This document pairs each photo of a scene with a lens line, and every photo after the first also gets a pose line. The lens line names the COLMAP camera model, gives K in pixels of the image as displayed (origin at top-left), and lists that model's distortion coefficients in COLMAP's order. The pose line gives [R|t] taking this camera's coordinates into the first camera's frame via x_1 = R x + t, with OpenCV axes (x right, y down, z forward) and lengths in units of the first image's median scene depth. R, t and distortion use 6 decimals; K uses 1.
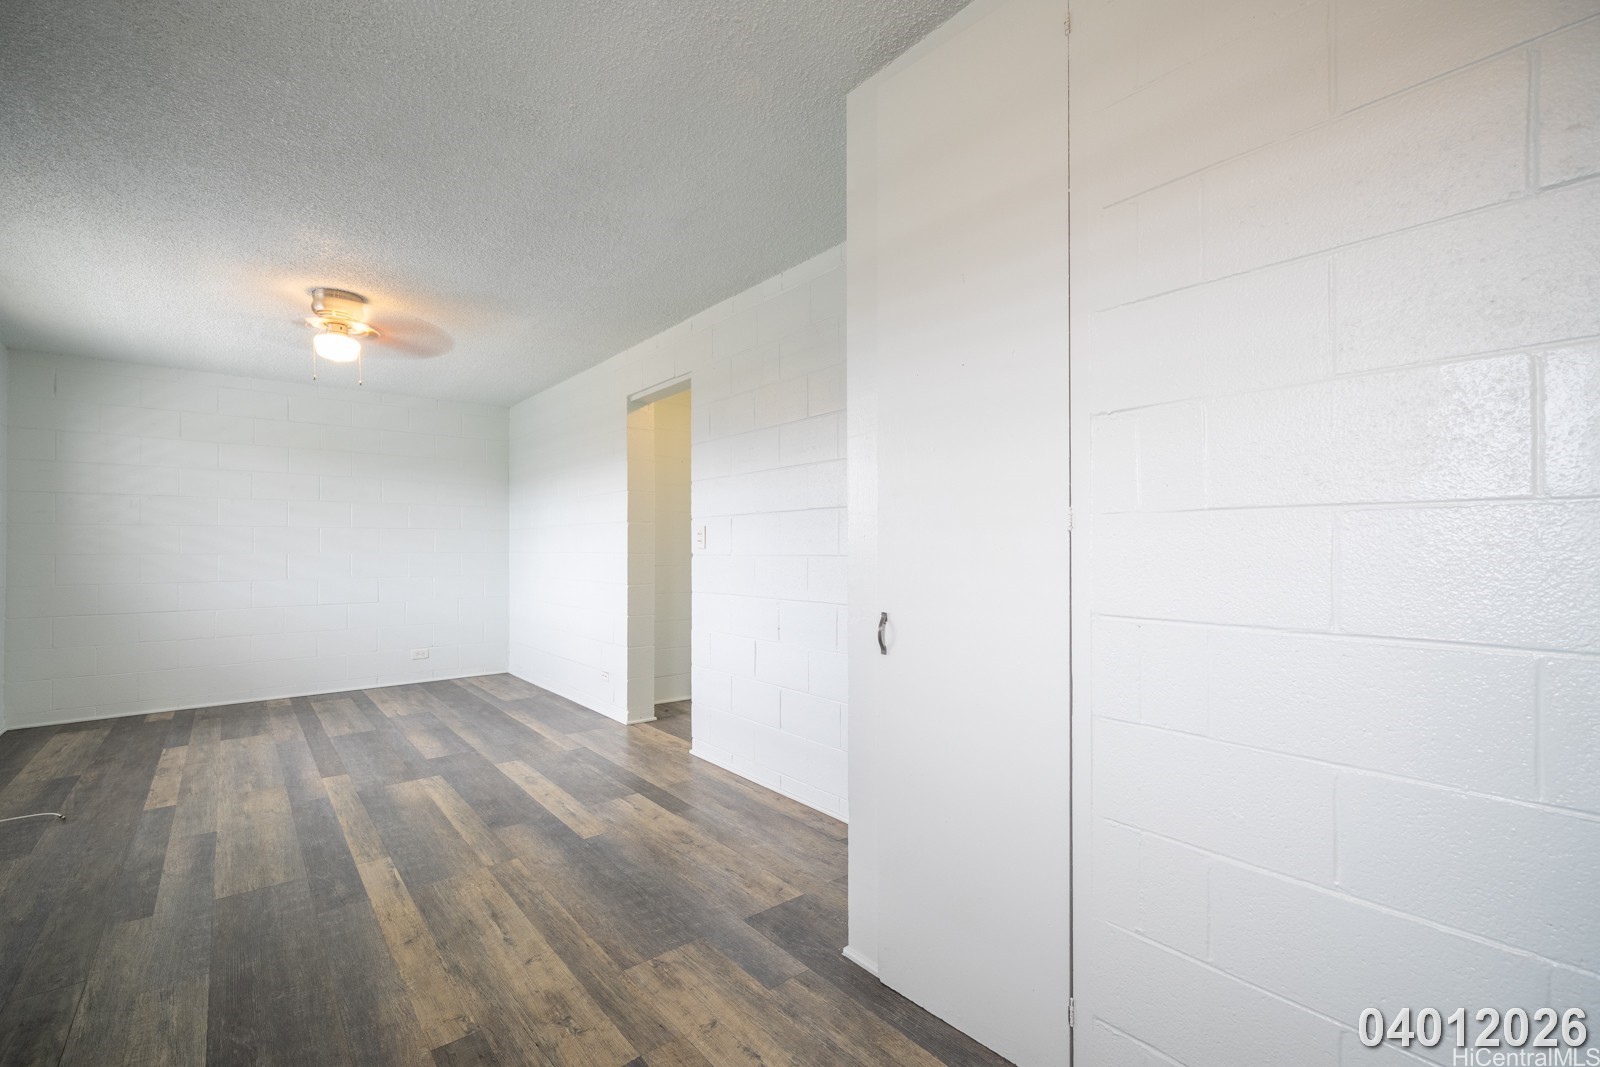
lens RADIAL K [[690.1, 0, 802.0], [0, 690.1, 541.2], [0, 0, 1]] dist [-0.000946, 0.000065]
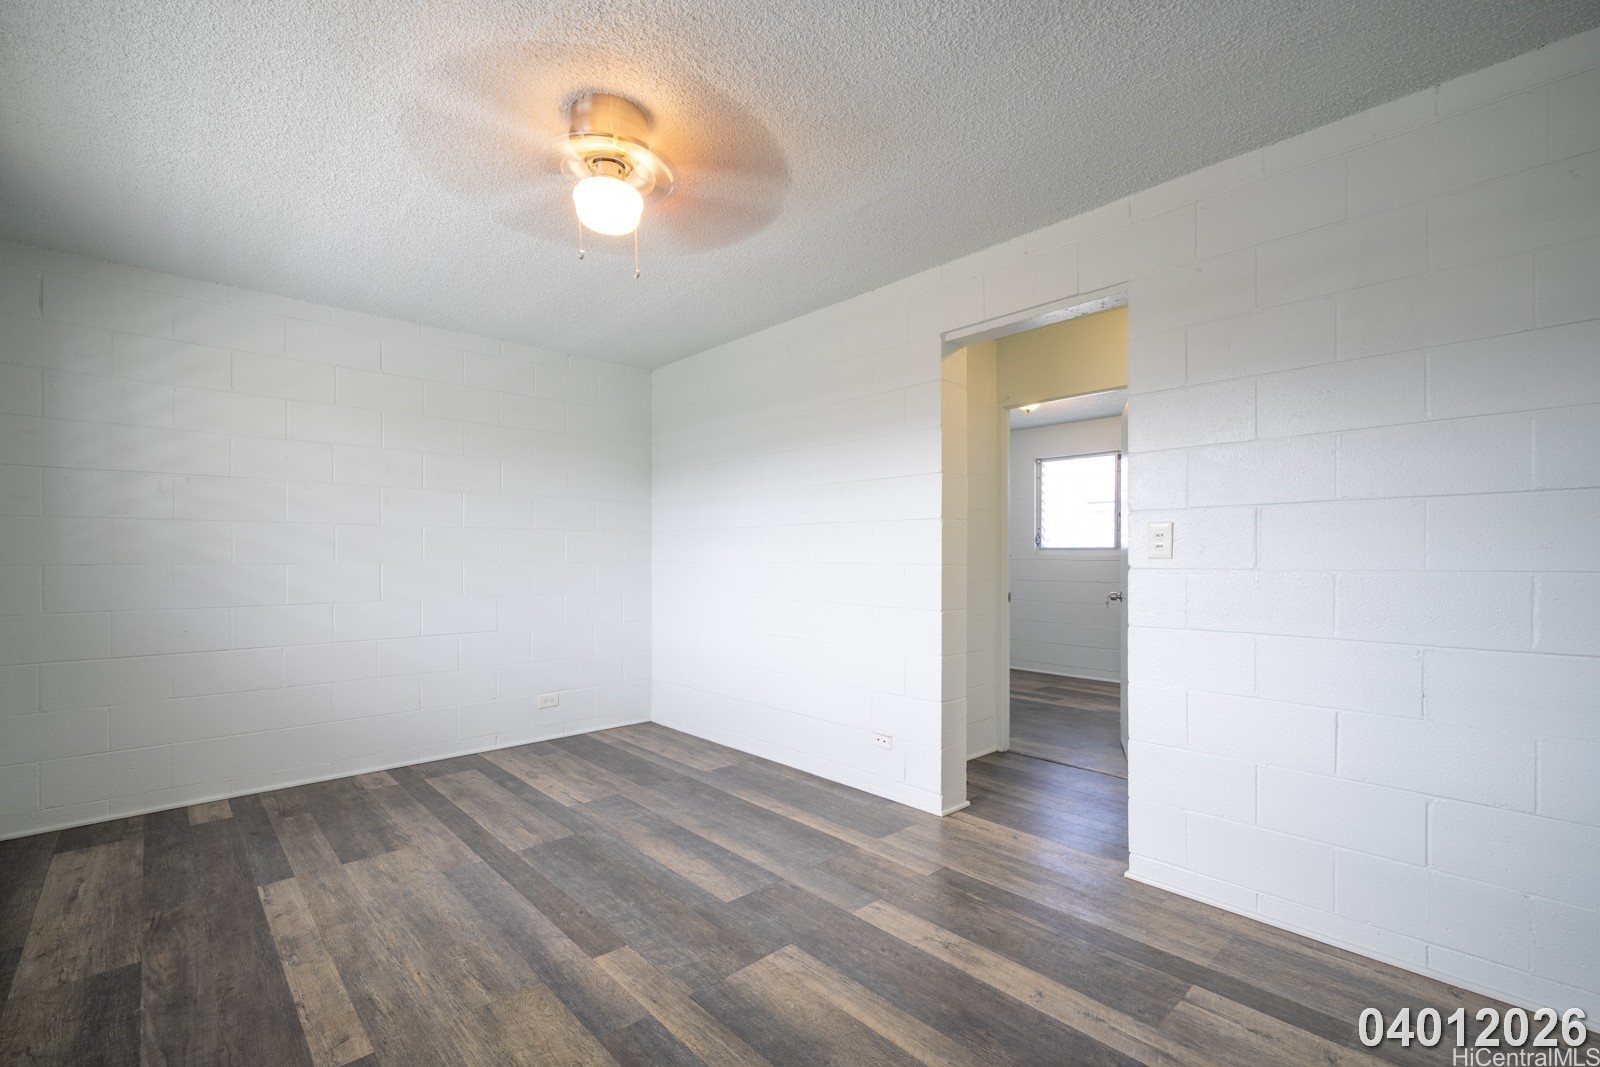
lens RADIAL K [[703.0, 0, 812.6], [0, 703.0, 555.9], [0, 0, 1]] dist [-0.000778, 0.000461]
pose [[0.998053, 0.002960, 0.062302, -0.548397], [-0.003529, 0.999953, 0.009019, 0.003859], [-0.062272, -0.009222, 0.998017, 0.408514]]
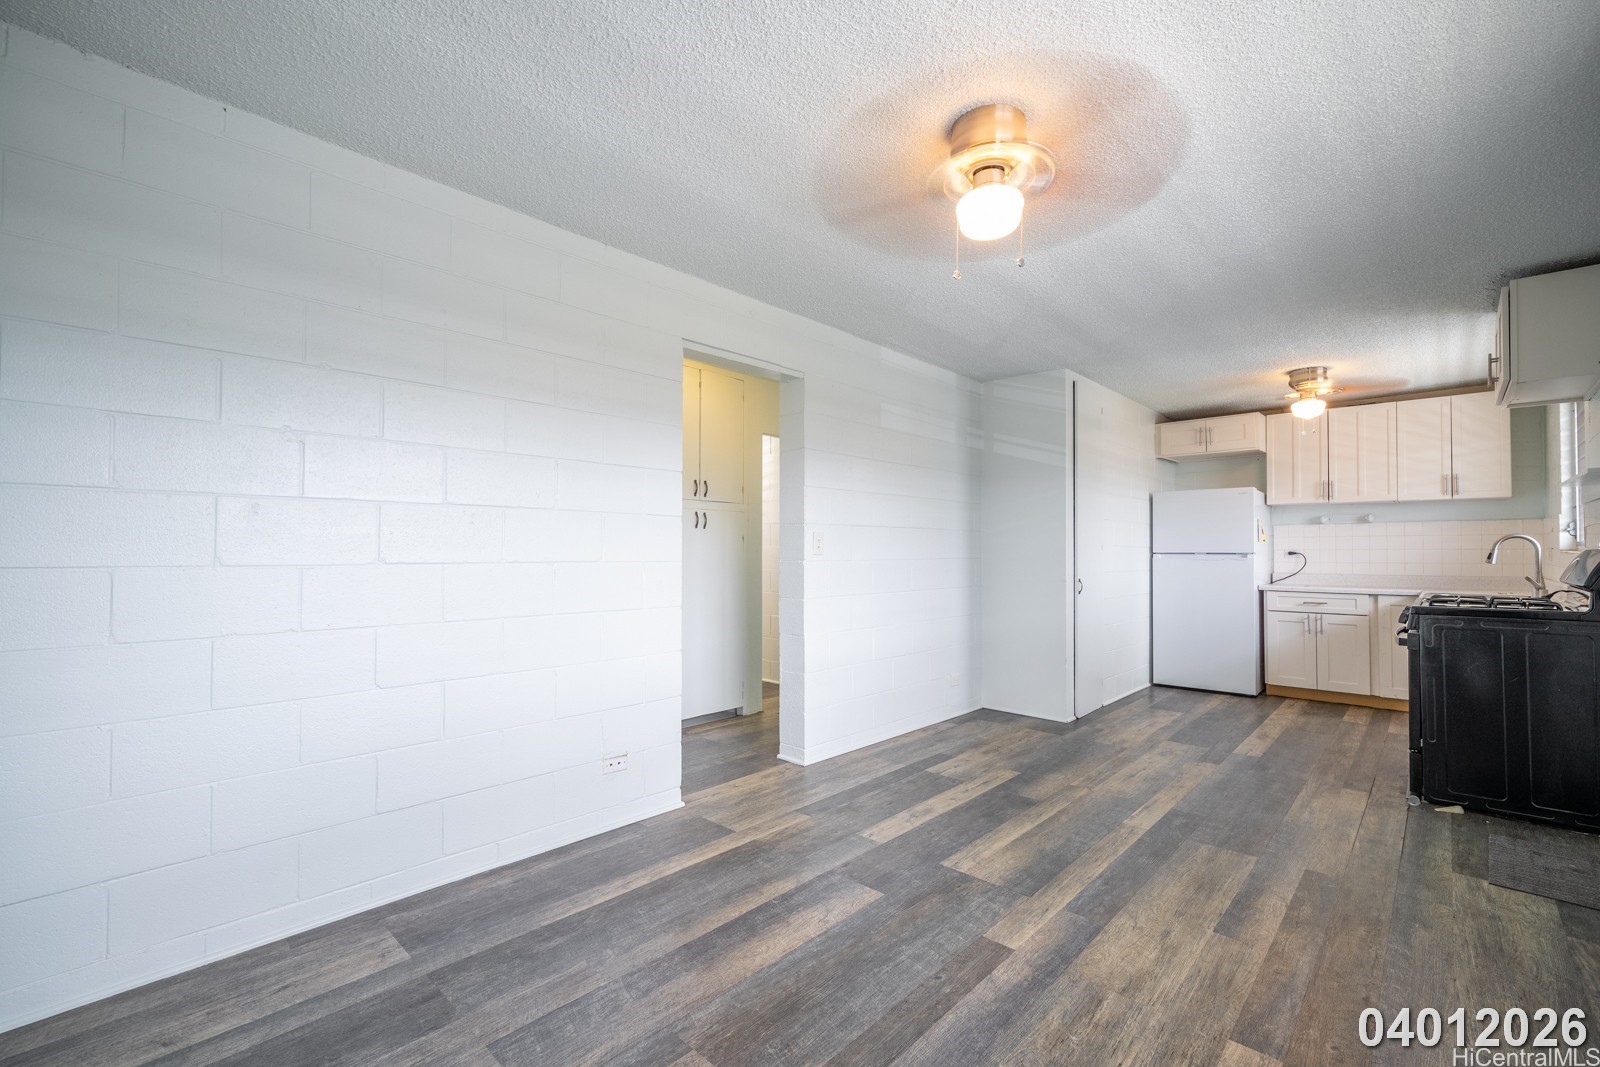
lens RADIAL K [[690.1, 0, 802.0], [0, 690.1, 541.2], [0, 0, 1]] dist [-0.000946, 0.000065]
pose [[-0.124738, 0.017838, 0.992029, -1.253772], [-0.012207, 0.999735, -0.019512, 0.010315], [-0.992115, -0.014543, -0.124487, 1.250900]]
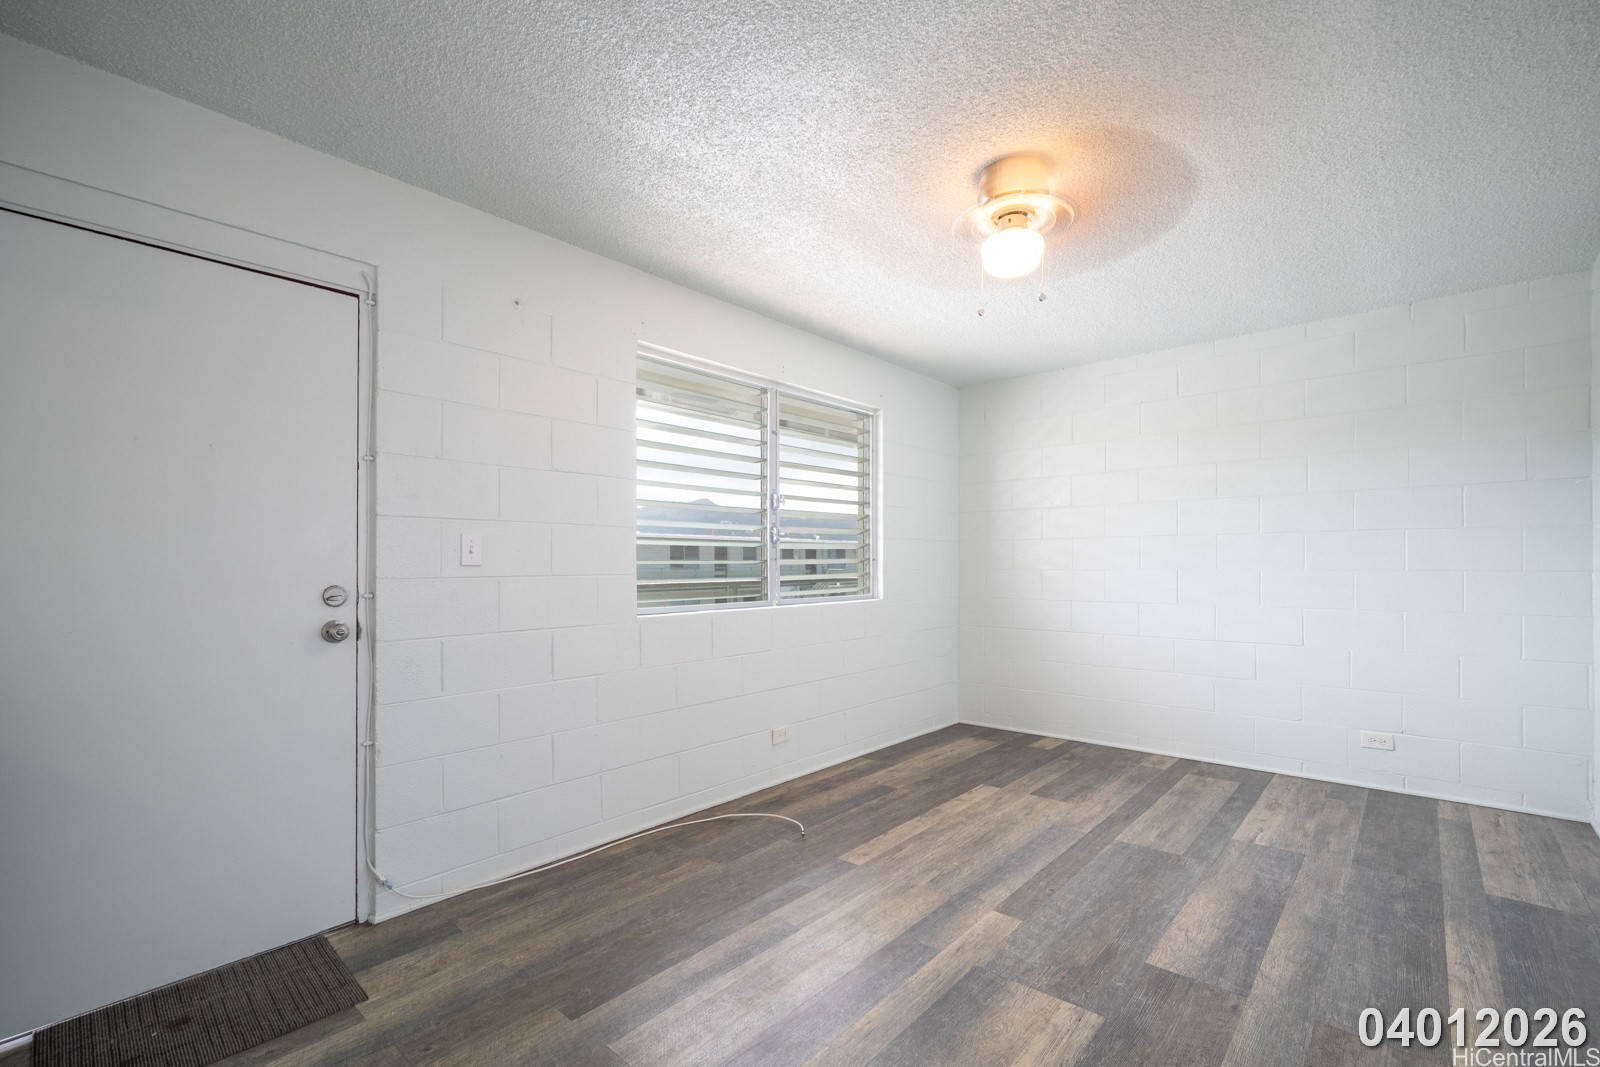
lens RADIAL K [[703.3, 0, 794.6], [0, 703.3, 561.1], [0, 0, 1]] dist [0.000034, 0.000110]
pose [[0.151129, -0.002911, -0.988510, -0.053698], [0.013116, 0.999914, -0.000940, 0.005478], [0.988427, -0.012823, 0.151154, 0.709791]]
